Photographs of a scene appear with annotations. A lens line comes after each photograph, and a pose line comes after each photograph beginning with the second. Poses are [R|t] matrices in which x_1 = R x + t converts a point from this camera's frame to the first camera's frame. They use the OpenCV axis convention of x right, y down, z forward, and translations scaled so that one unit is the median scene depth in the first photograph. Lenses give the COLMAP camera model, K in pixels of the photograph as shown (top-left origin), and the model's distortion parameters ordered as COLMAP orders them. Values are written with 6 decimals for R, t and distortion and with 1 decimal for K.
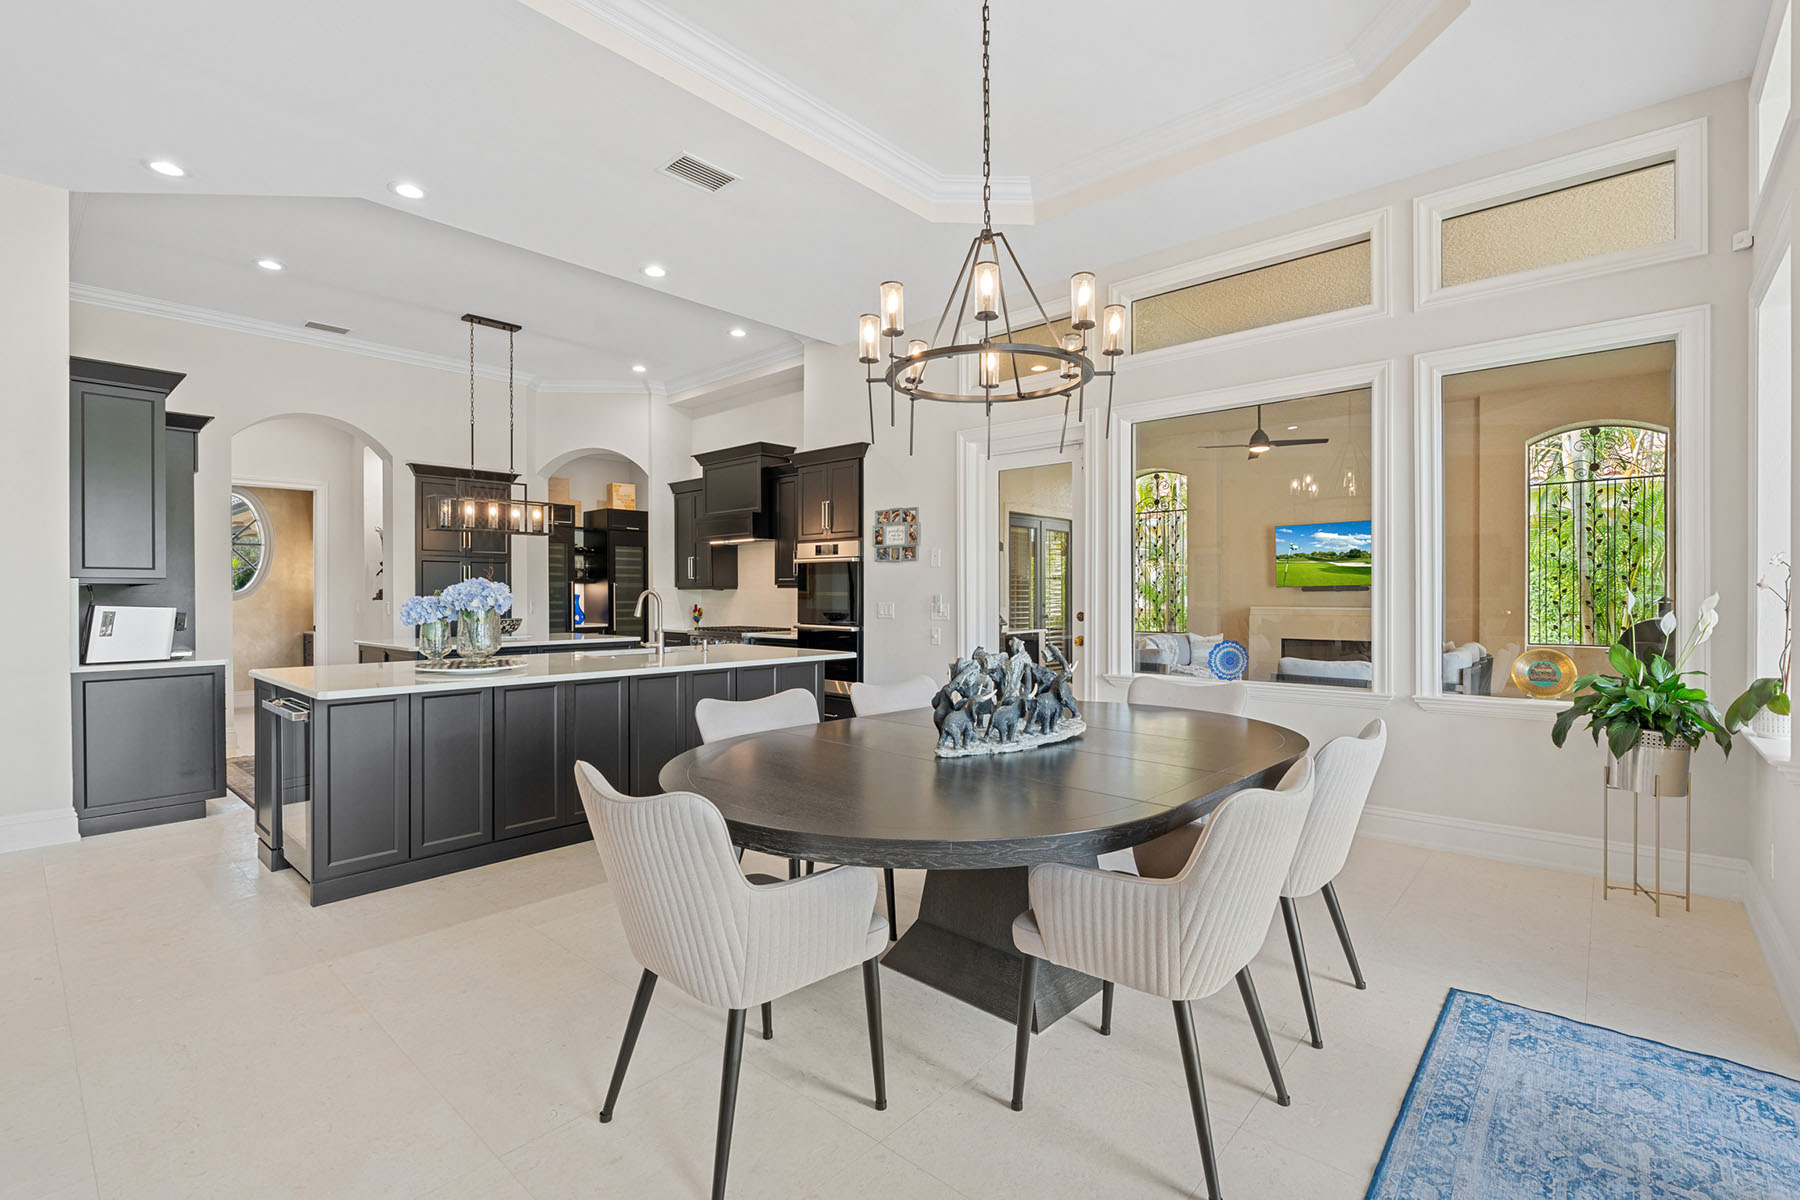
lens RADIAL K [[805.1, 0, 904.0], [0, 805.1, 594.9], [0, 0, 1]] dist [-0.001495, -0.000440]
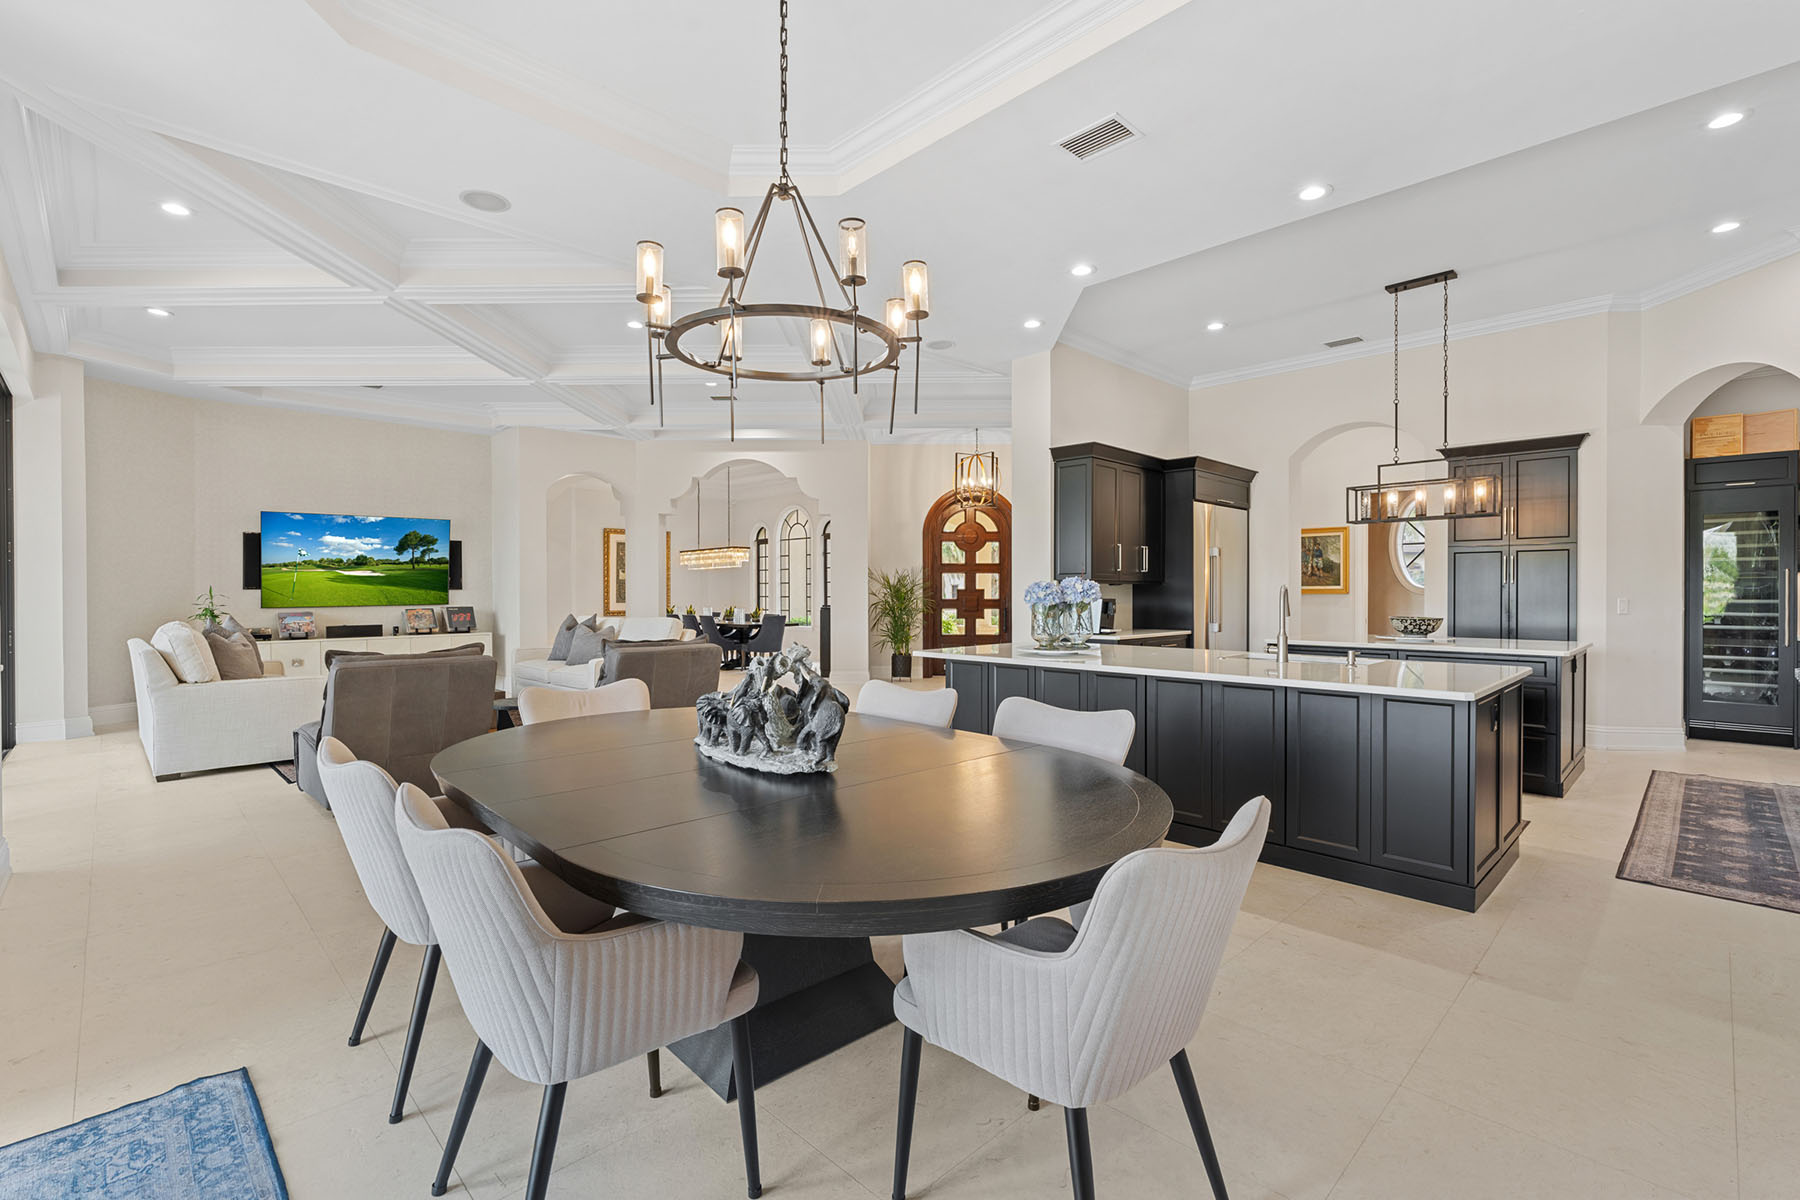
lens RADIAL K [[809.2, 0, 903.8], [0, 809.2, 599.4], [0, 0, 1]] dist [-0.000073, 0.000145]
pose [[-0.065277, 0.010461, -0.997812, 0.431203], [0.001334, 0.999945, 0.010396, -0.000246], [0.997866, -0.000652, -0.065287, 0.514697]]
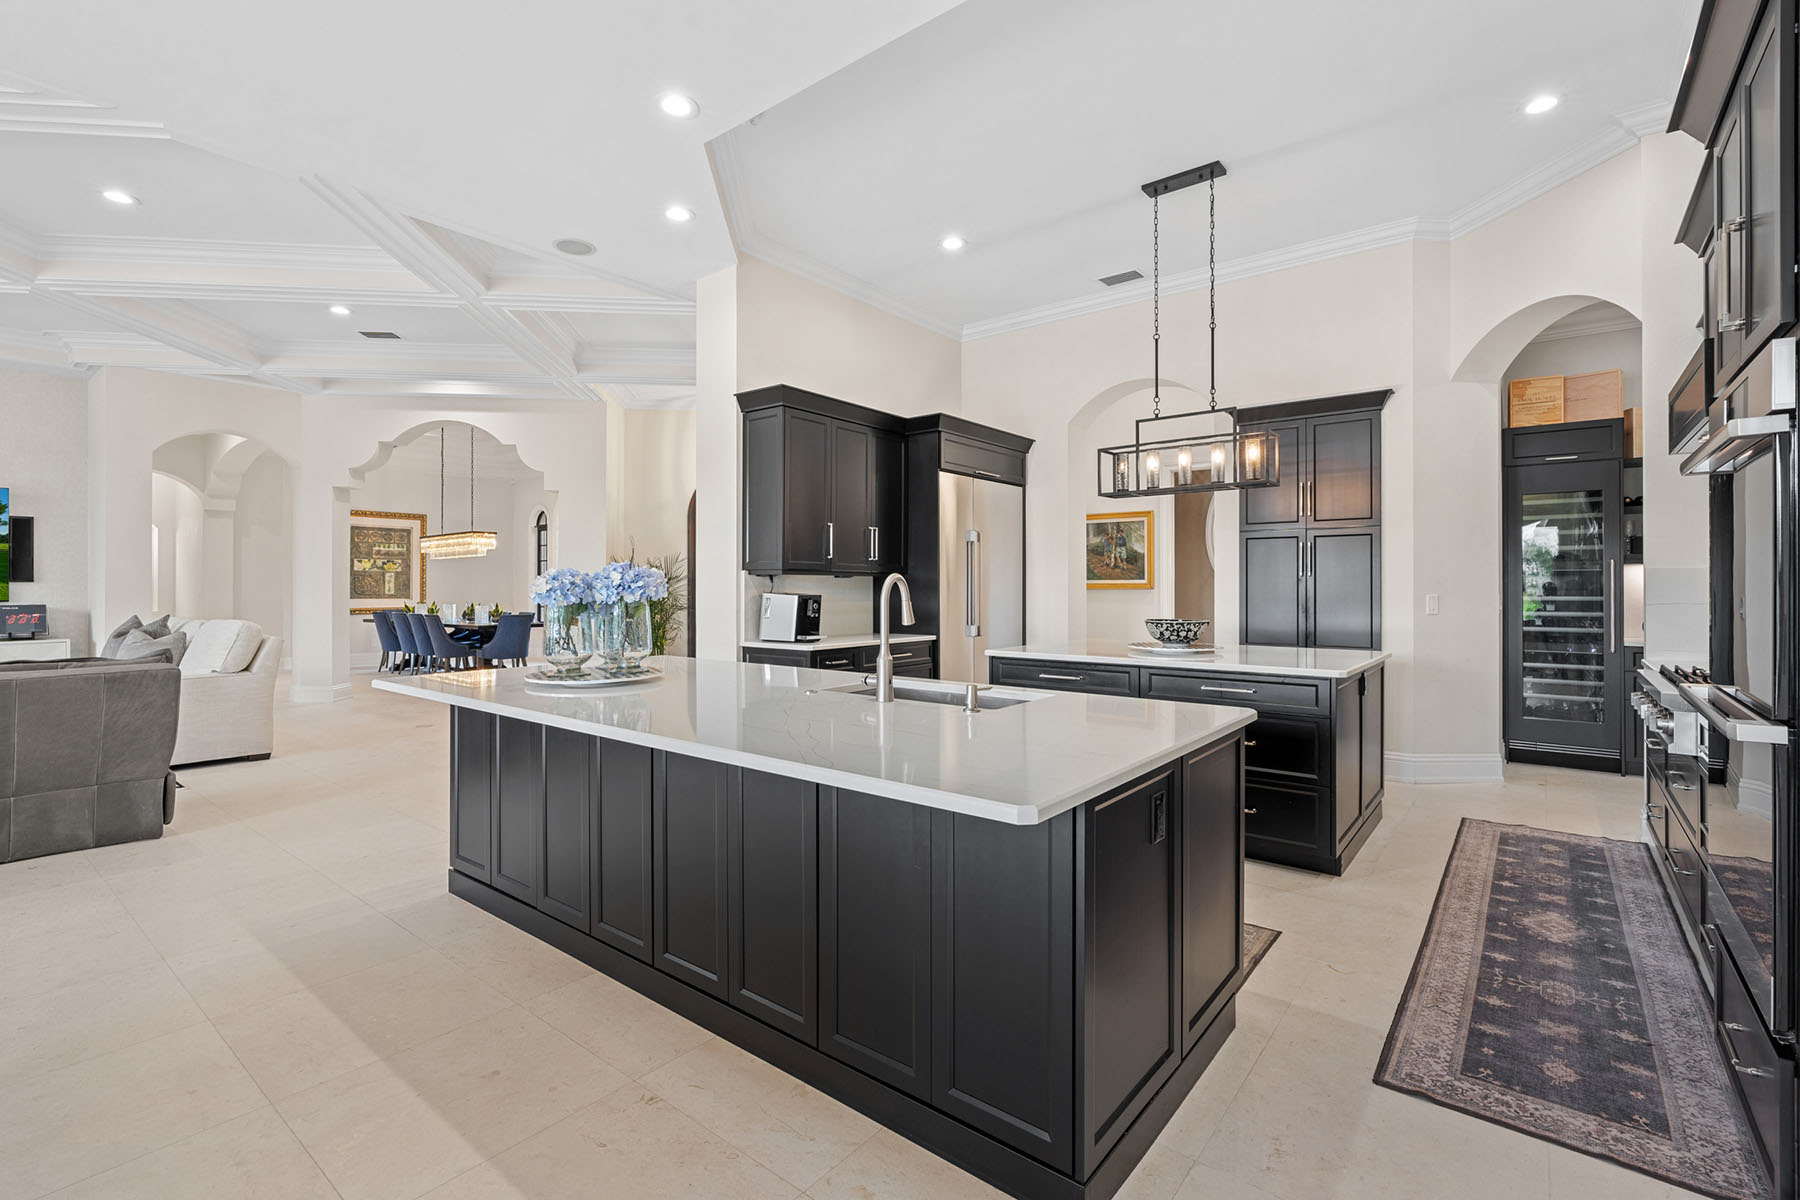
lens RADIAL K [[812.5, 0, 900.5], [0, 812.5, 585.5], [0, 0, 1]] dist [-0.001362, 0.000168]
pose [[0.052575, -0.000524, -0.998617, 0.158784], [-0.000421, 1.000000, -0.000547, 0.001325], [0.998617, 0.000449, 0.052575, 0.761637]]
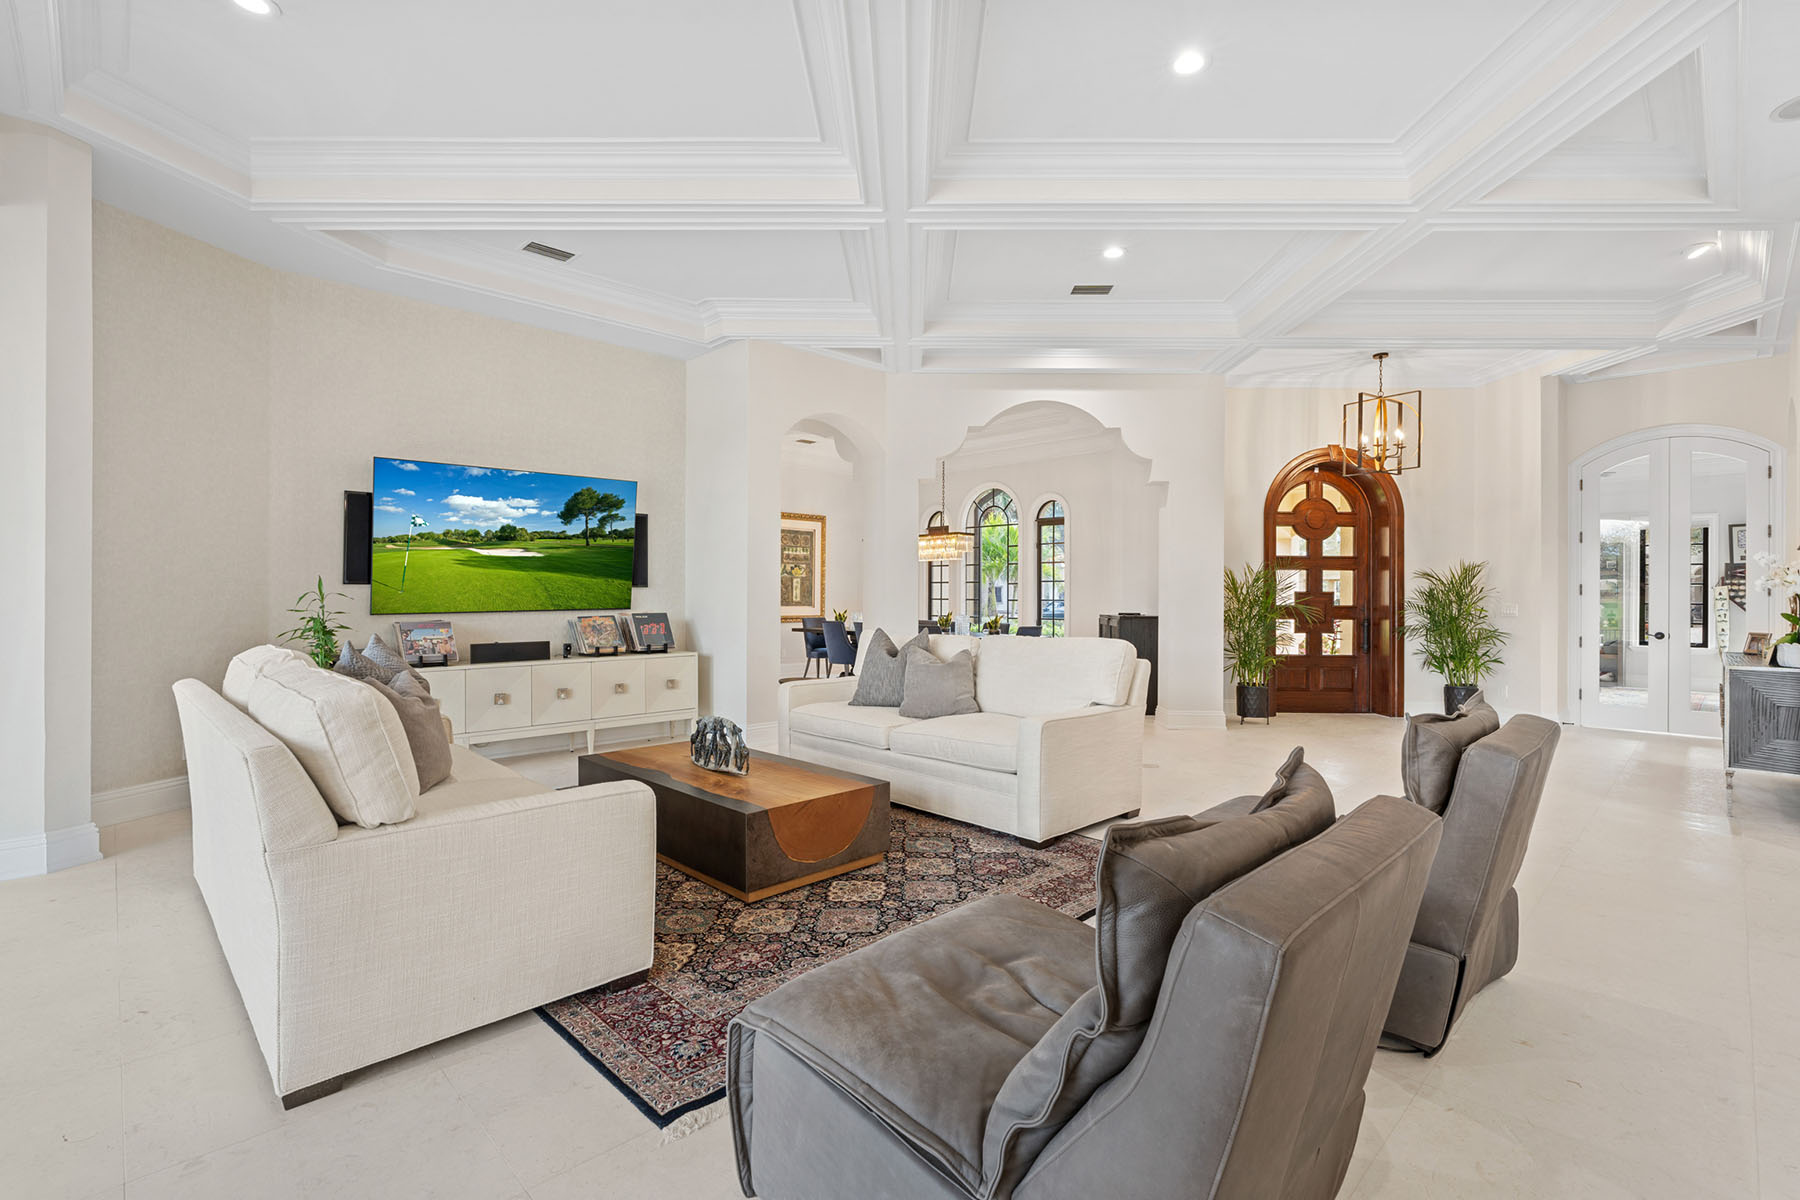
lens RADIAL K [[815.9, 0, 904.9], [0, 815.9, 591.8], [0, 0, 1]] dist [-0.002016, 0.000666]
pose [[-0.064044, -0.001595, -0.997946, -0.060349], [-0.006021, 0.999981, -0.001211, 0.001294], [0.997929, 0.005931, -0.064052, -0.058825]]
